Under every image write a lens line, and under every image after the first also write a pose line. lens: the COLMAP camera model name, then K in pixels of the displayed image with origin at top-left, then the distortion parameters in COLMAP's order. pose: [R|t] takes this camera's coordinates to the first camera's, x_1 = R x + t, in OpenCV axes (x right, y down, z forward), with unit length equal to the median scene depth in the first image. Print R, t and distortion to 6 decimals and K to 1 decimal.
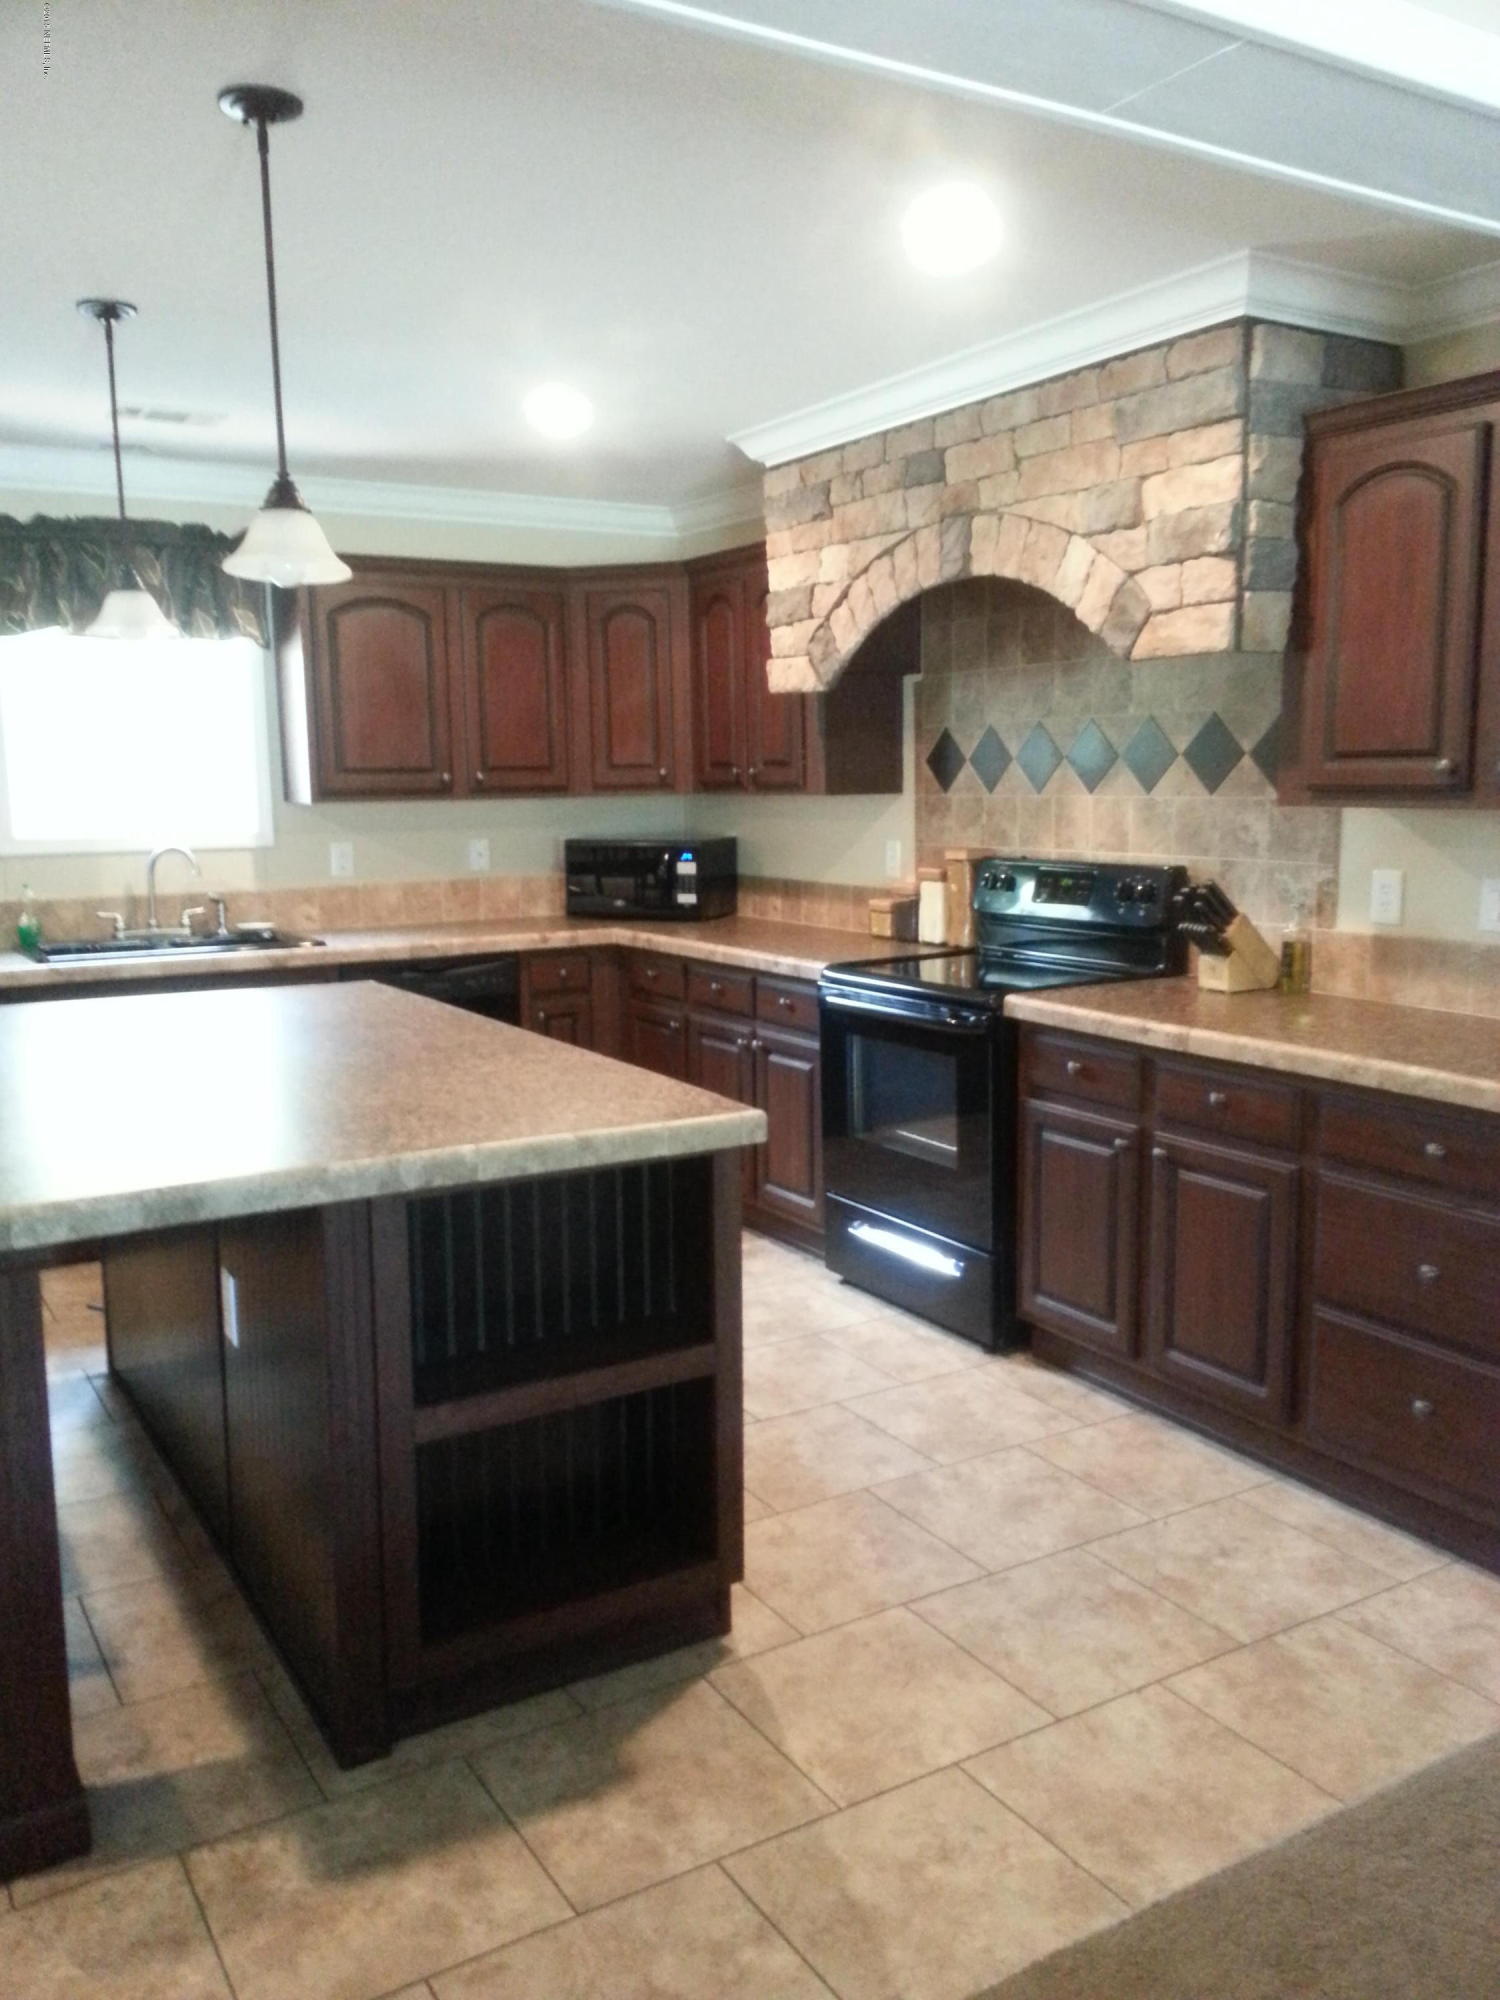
lens RADIAL K [[1581.2, 0, 752.9], [0, 1581.2, 998.5], [0, 0, 1]] dist [0.079250, -0.109670]
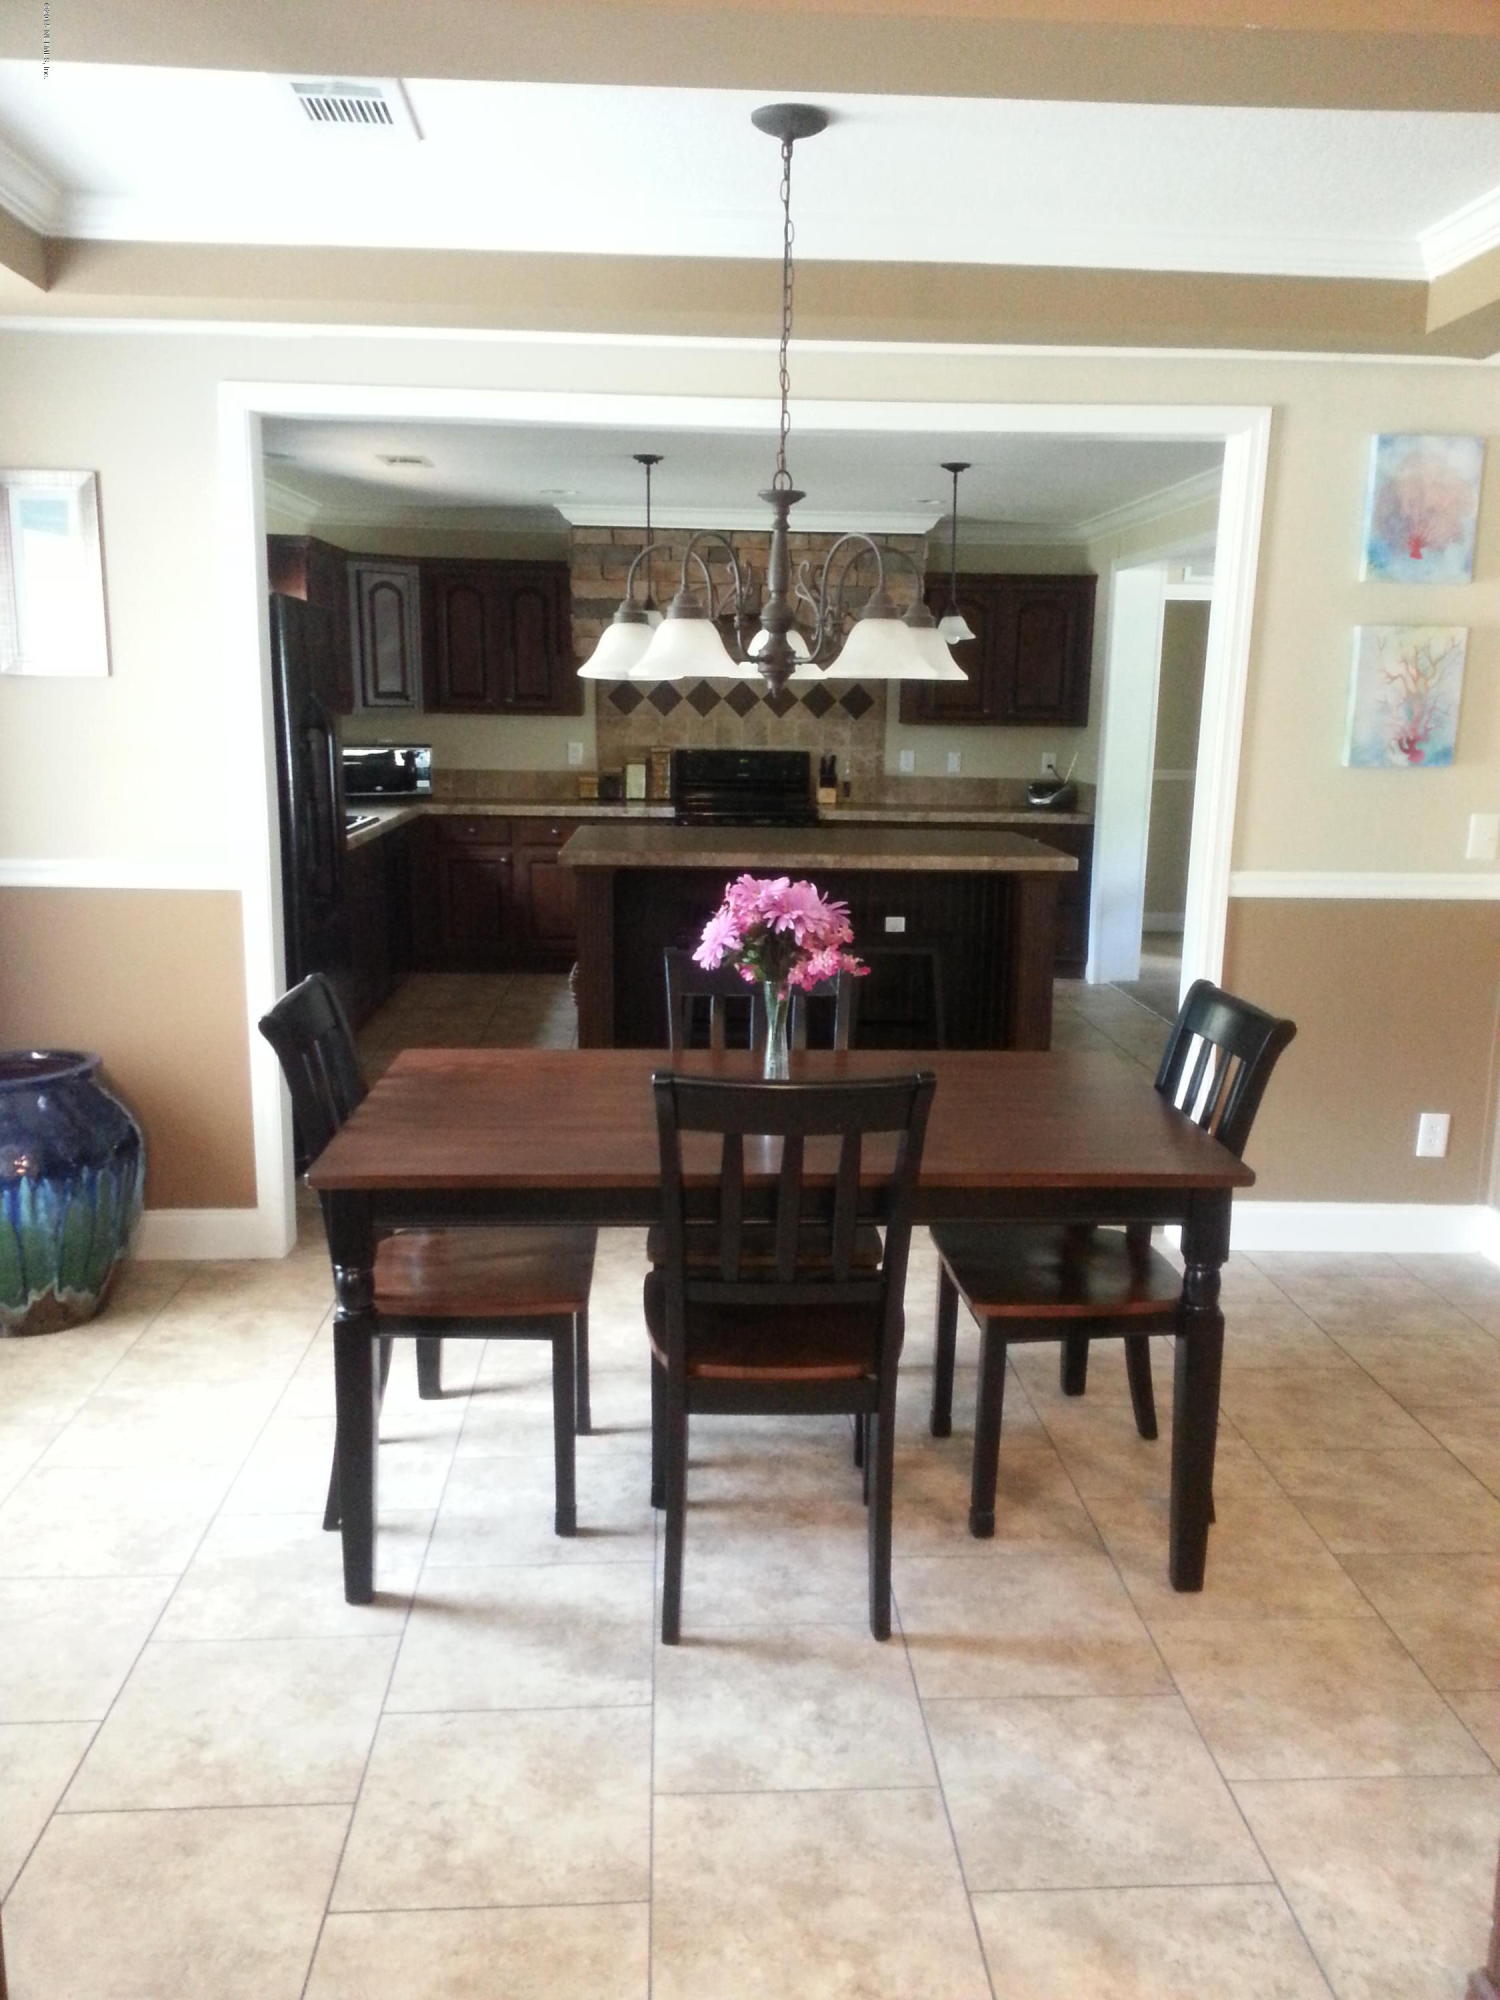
lens RADIAL K [[1581.2, 0, 760.5], [0, 1581.2, 1017.7], [0, 0, 1]] dist [0.079250, -0.109670]
pose [[0.470557, -0.163466, 0.867096, -1.585584], [0.101826, 0.986185, 0.130657, -0.011107], [-0.876474, 0.026812, 0.480701, 0.004465]]
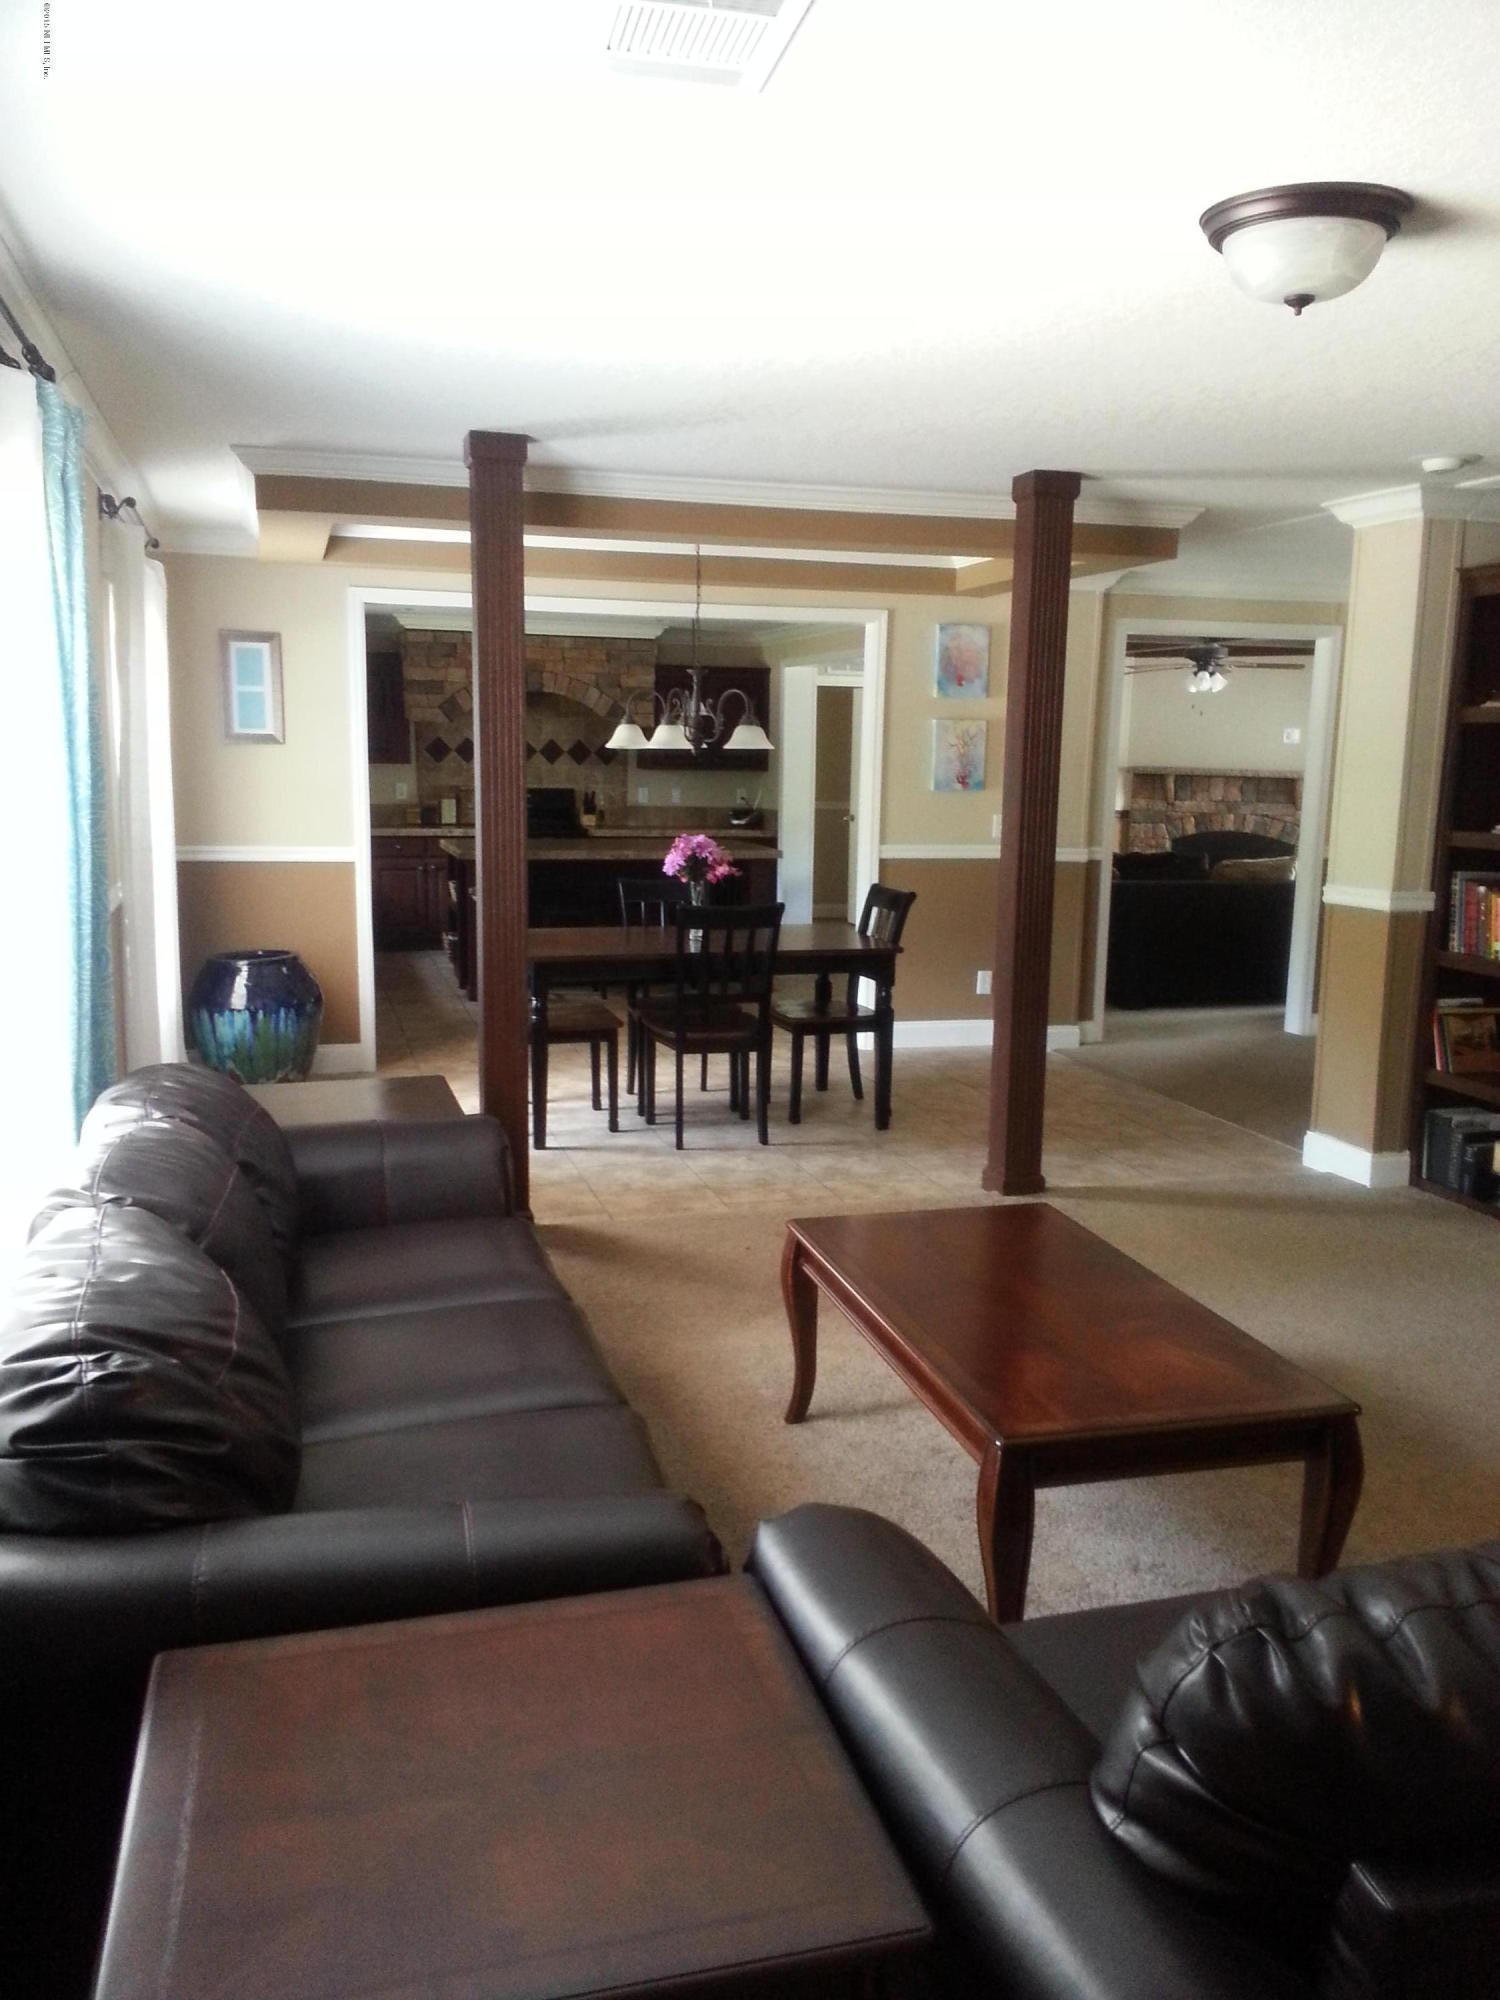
lens RADIAL K [[1581.2, 0, 749.4], [0, 1581.2, 993.8], [0, 0, 1]] dist [0.079250, -0.109670]
pose [[0.260903, -0.139328, 0.955258, -2.399653], [0.114449, 0.987016, 0.112702, 0.002337], [-0.958557, 0.079924, 0.273461, -0.125303]]
